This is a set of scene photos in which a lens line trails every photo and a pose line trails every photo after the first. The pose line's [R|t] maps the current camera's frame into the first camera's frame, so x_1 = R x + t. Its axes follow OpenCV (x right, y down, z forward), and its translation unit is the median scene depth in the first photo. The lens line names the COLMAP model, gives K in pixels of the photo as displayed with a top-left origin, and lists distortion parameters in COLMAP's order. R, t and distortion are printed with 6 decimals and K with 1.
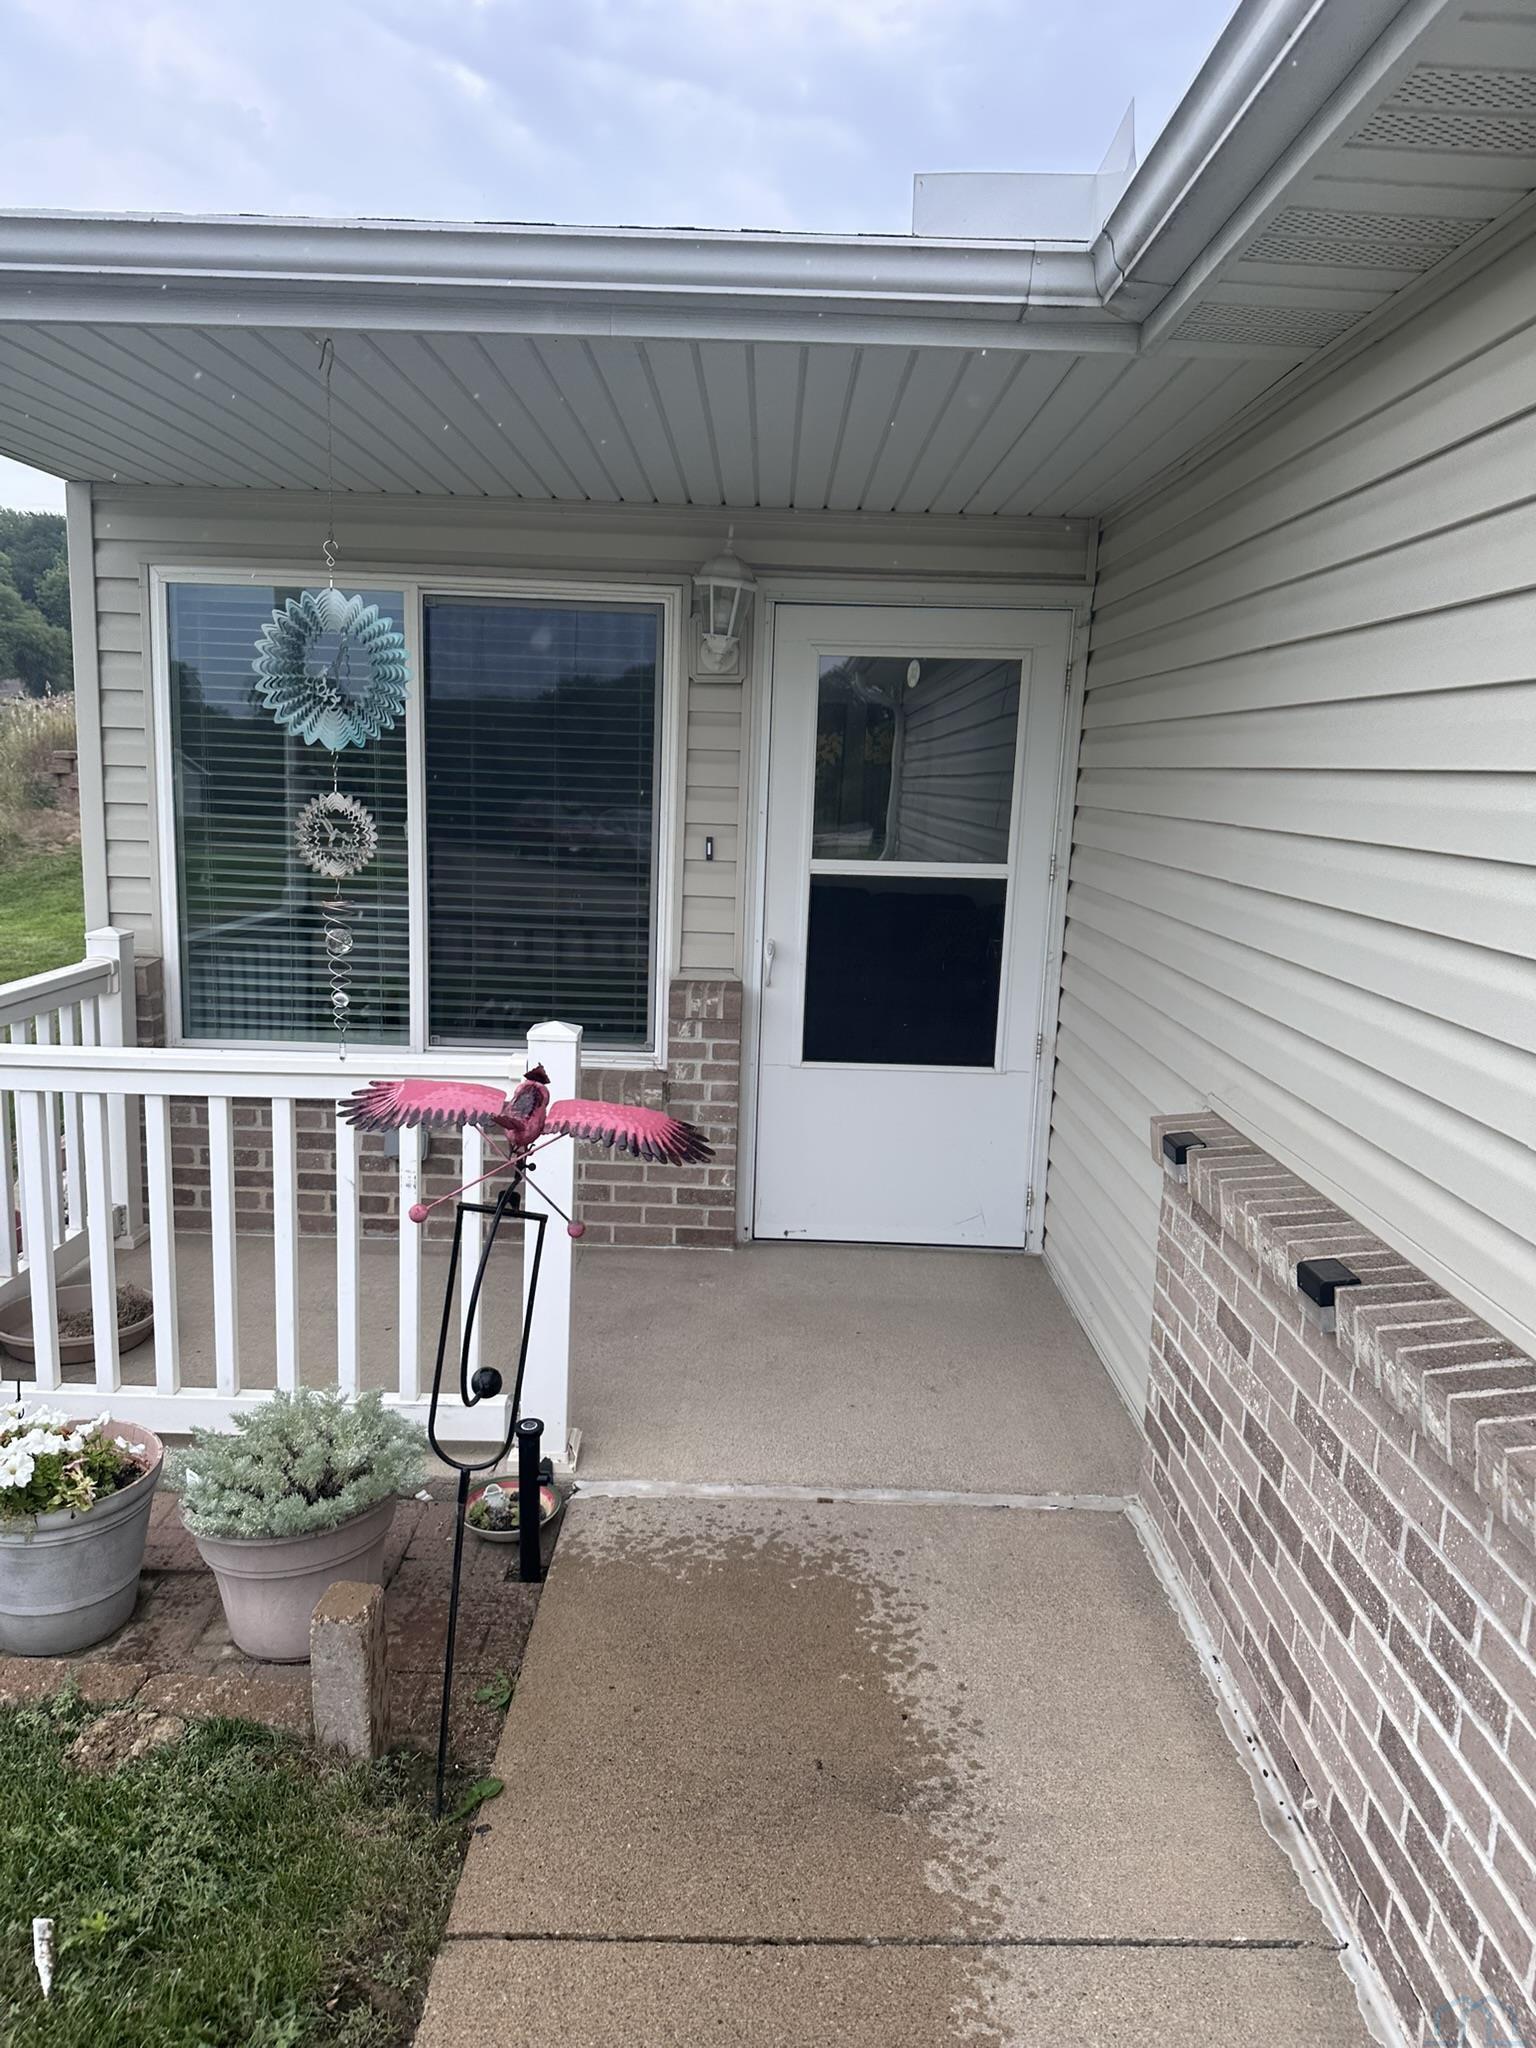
lens RADIAL K [[1433.9, 0, 778.8], [0, 1433.9, 1039.6], [0, 0, 1]] dist [0.028332, -0.006785]
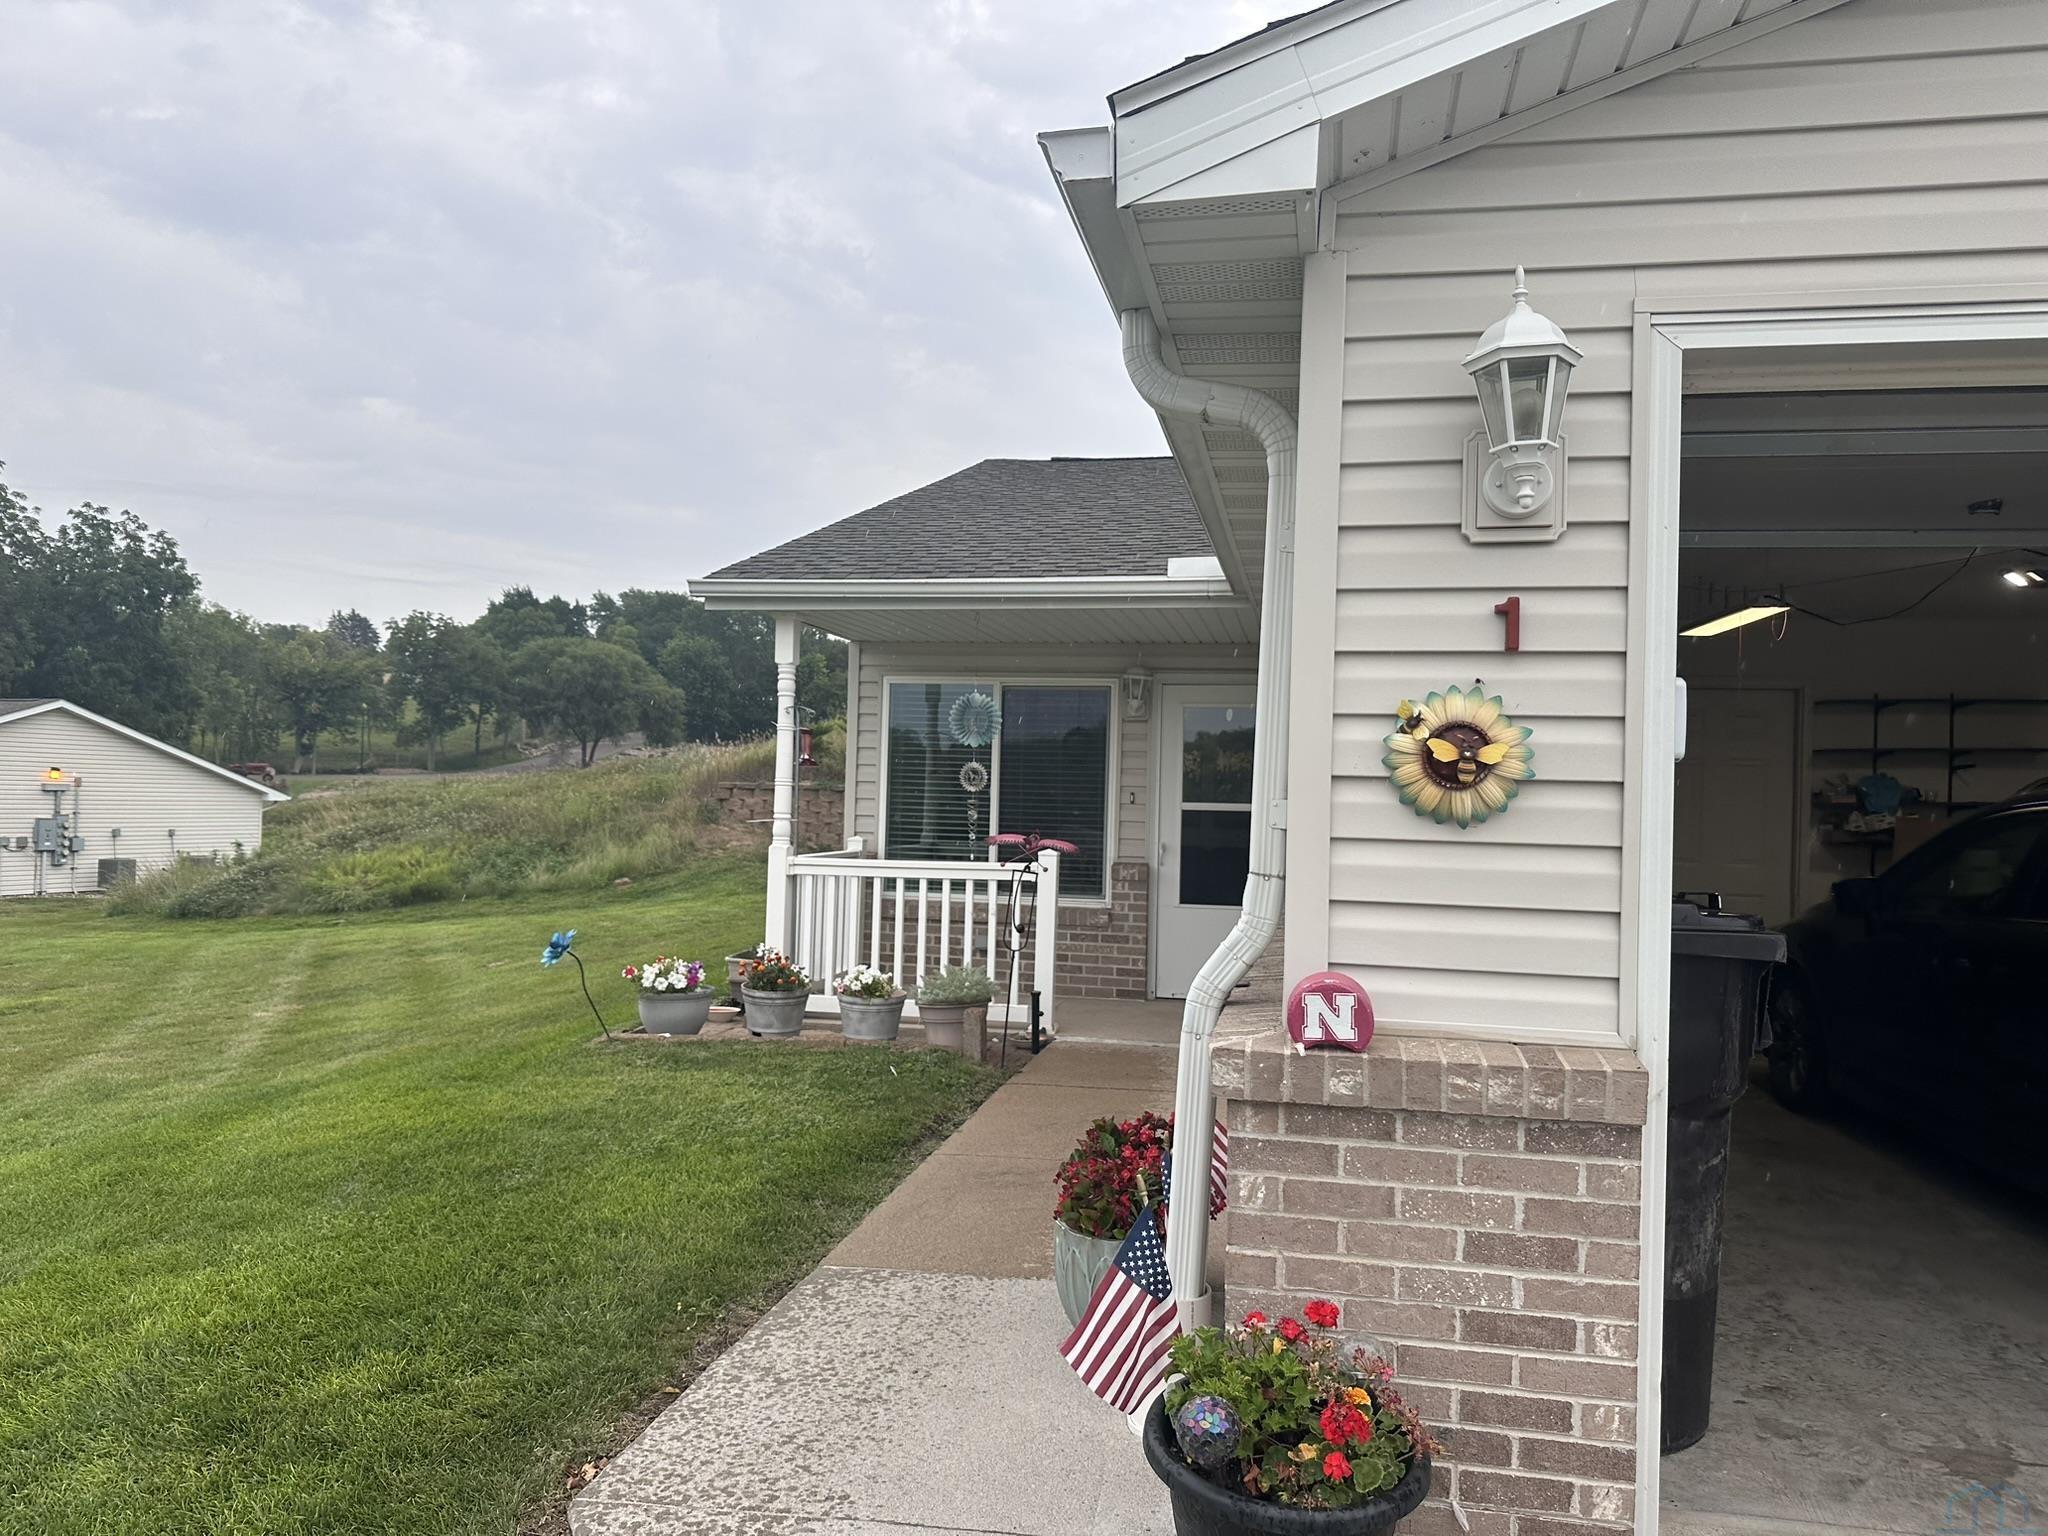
lens RADIAL K [[1433.9, 0, 1021.3], [0, 1433.9, 768.6], [0, 0, 1]] dist [0.028332, -0.006785]
pose [[0.978333, -0.015051, -0.206491, 0.221051], [-0.028554, 0.978014, -0.206573, 0.254928], [0.205061, 0.207994, 0.956394, -1.013652]]
